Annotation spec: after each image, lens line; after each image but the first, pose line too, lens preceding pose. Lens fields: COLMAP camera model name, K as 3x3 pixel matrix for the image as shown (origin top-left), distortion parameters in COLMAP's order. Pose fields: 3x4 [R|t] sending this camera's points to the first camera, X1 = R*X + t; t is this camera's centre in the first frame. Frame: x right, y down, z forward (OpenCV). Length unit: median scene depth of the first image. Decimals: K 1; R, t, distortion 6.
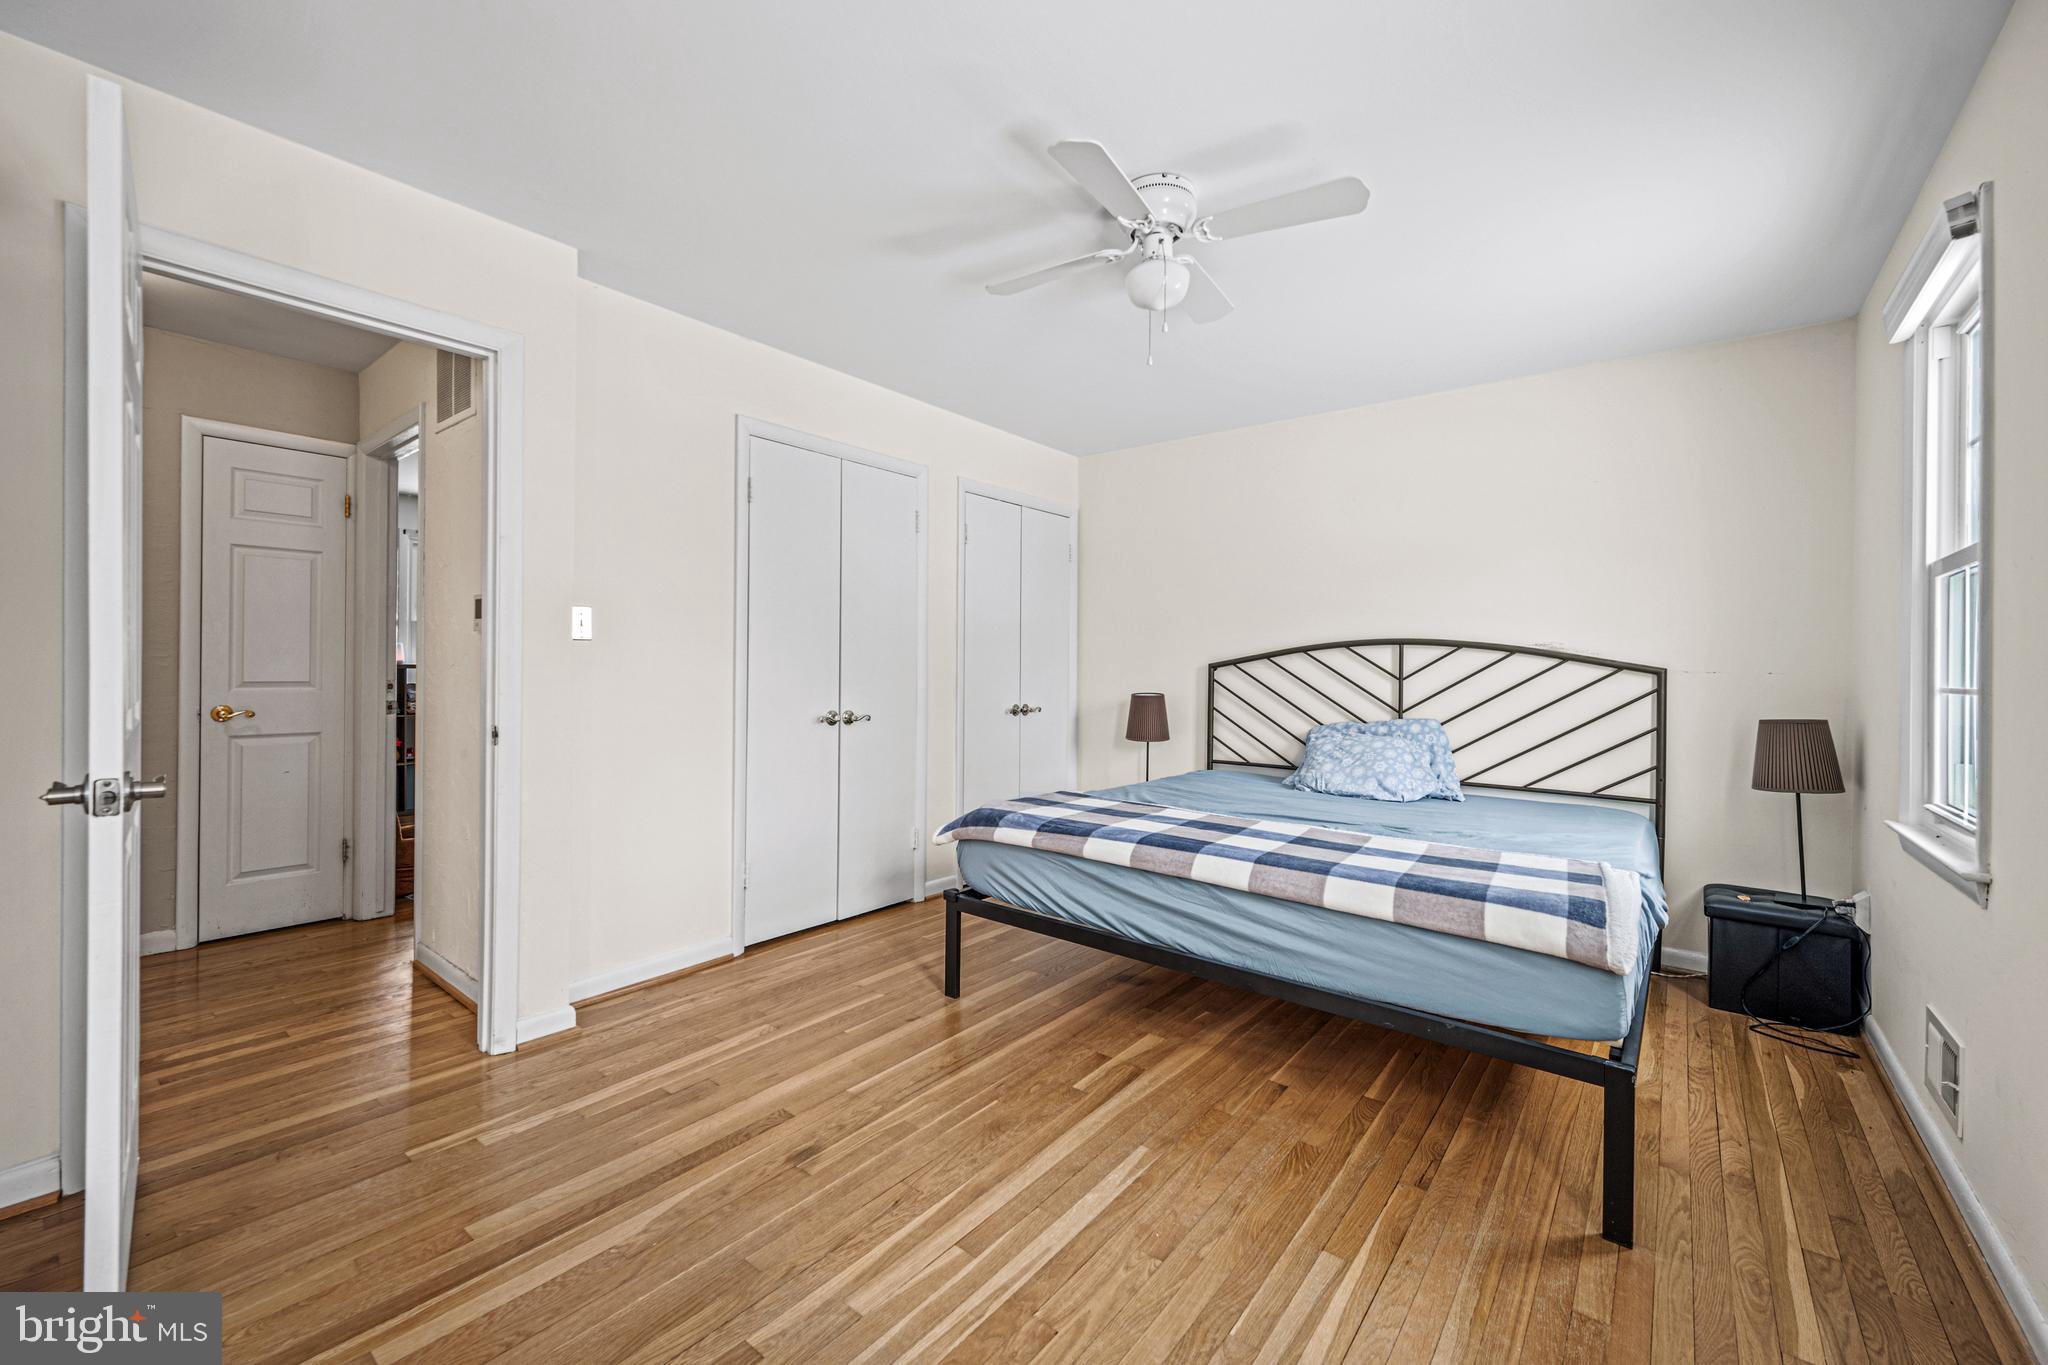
lens RADIAL K [[850.2, 0, 1024.7], [0, 850.2, 655.4], [0, 0, 1]] dist [0.002392, 0.000287]
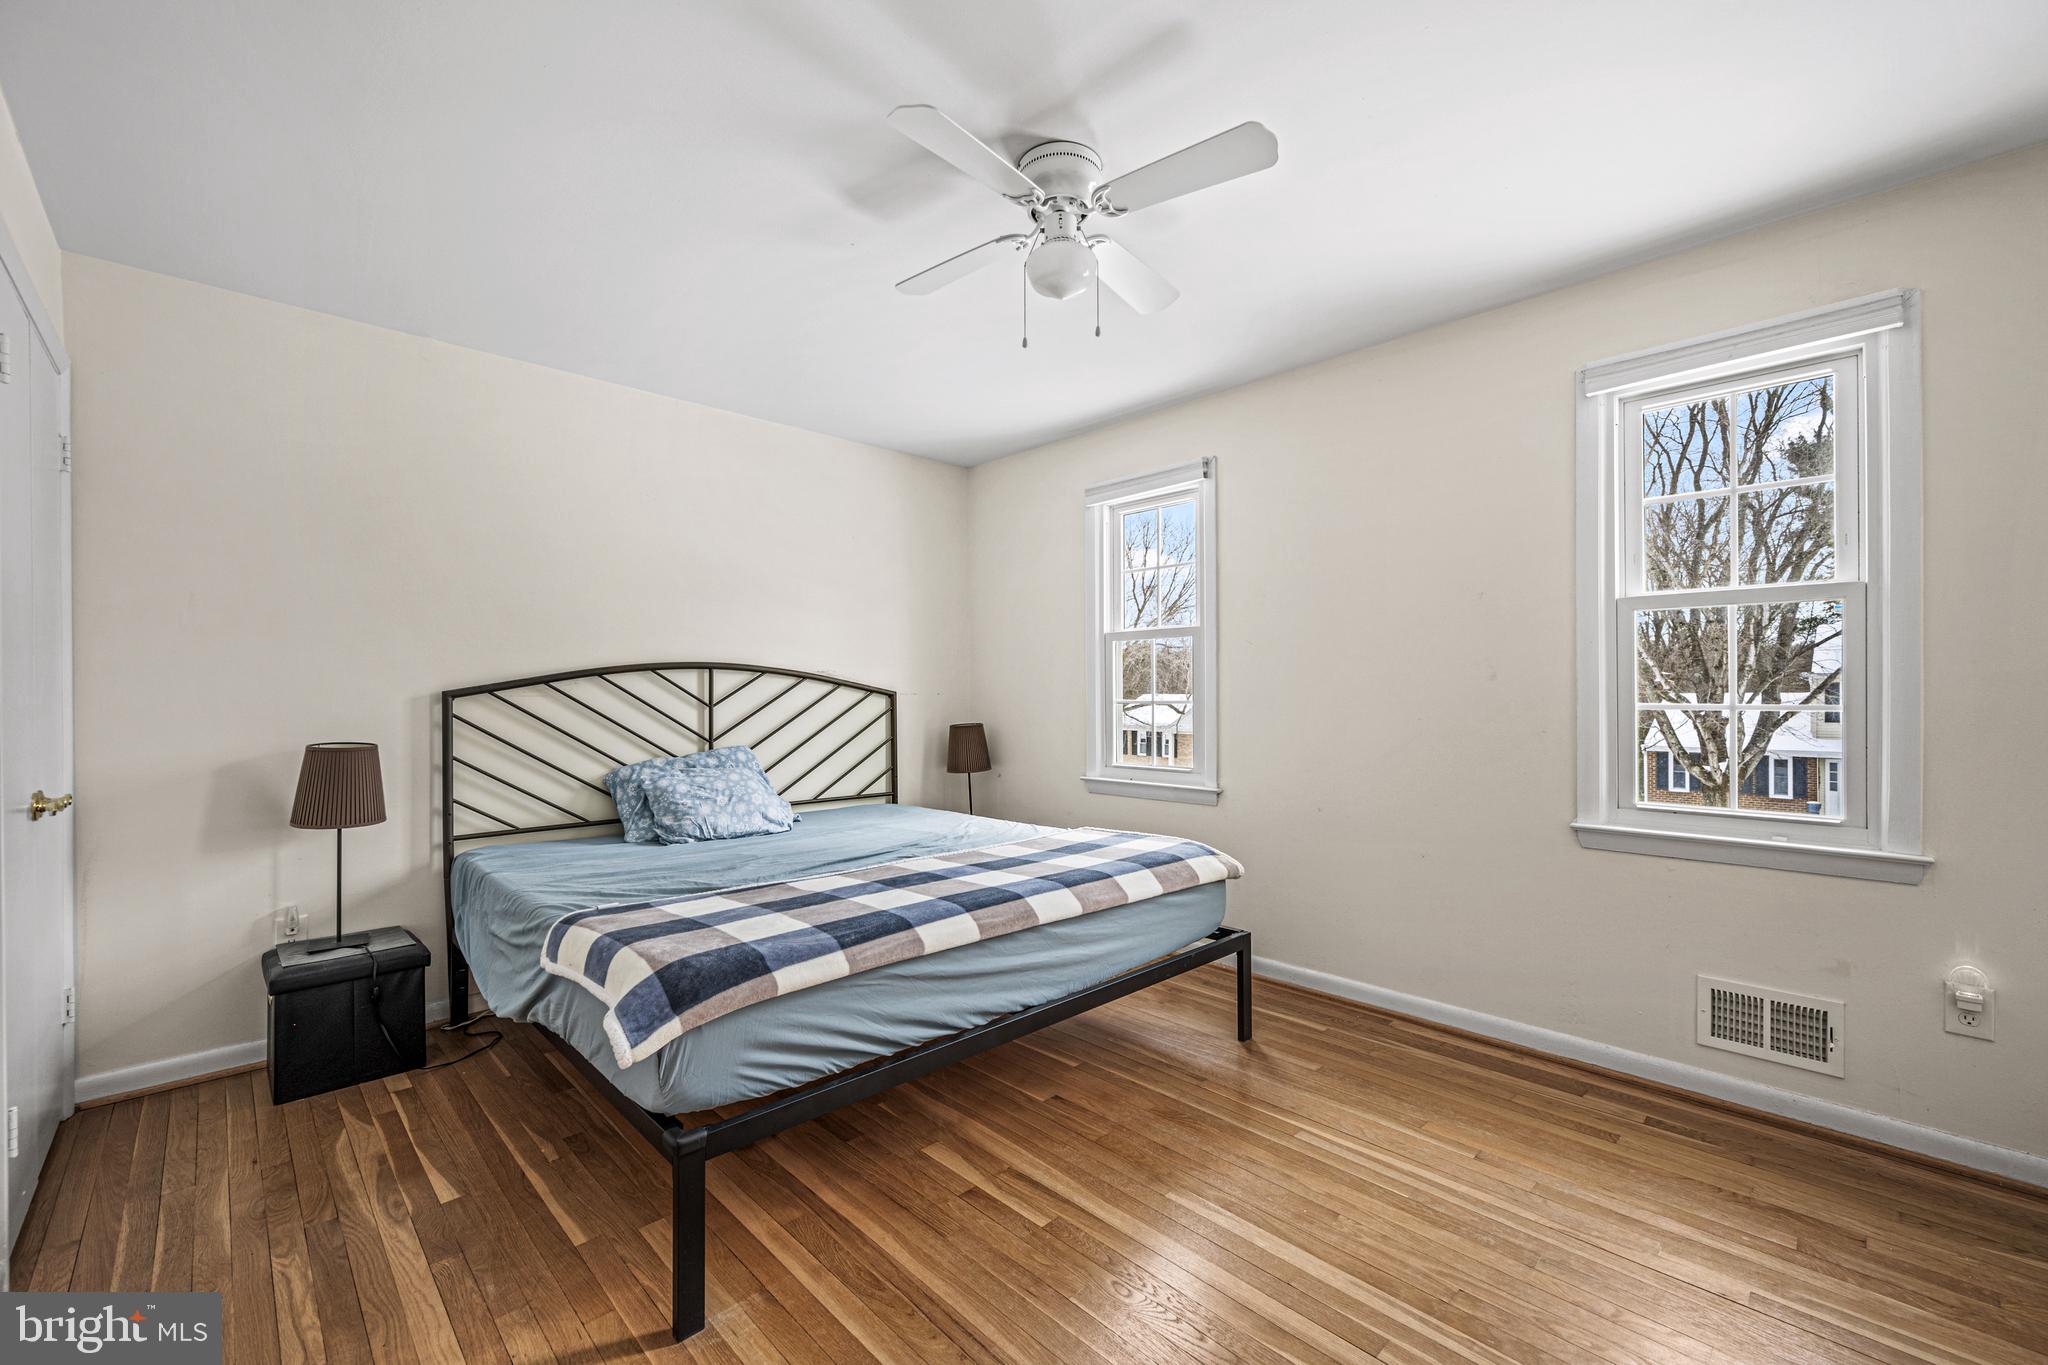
lens RADIAL K [[836.2, 0, 1019.9], [0, 836.2, 686.4], [0, 0, 1]] dist [-0.000151, -0.000058]
pose [[0.113790, -0.003157, 0.993500, -0.501654], [-0.006673, 0.999970, 0.003942, 0.000957], [-0.993482, -0.007078, 0.113765, 0.654332]]
